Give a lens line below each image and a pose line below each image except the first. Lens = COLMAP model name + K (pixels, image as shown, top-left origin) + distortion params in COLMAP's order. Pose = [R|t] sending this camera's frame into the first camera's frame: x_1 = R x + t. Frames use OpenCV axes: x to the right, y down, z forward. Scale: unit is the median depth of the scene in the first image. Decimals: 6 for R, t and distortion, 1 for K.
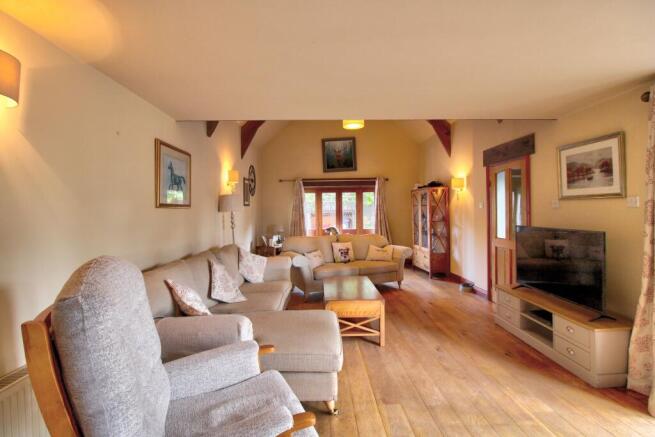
lens RADIAL K [[303.2, 0, 326.4], [0, 303.2, 212.9], [0, 0, 1]] dist [-0.007768, -0.007831]
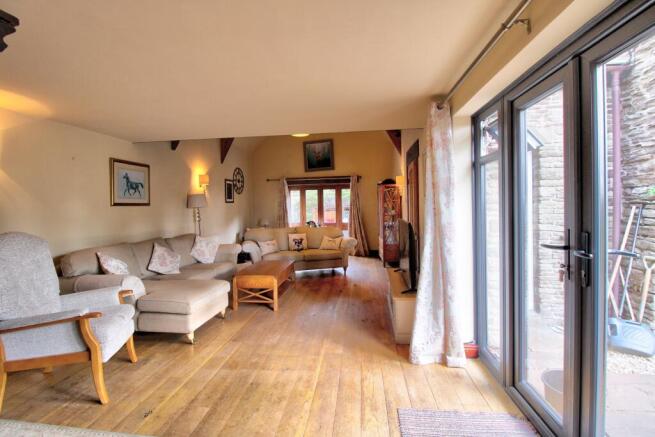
lens RADIAL K [[303.2, 0, 327.4], [0, 303.2, 214.2], [0, 0, 1]] dist [-0.007768, -0.007831]
pose [[0.989367, -0.004566, -0.145369, 0.337844], [0.007666, 0.999755, 0.020775, 0.000006], [0.145239, -0.021669, 0.989159, -0.138079]]
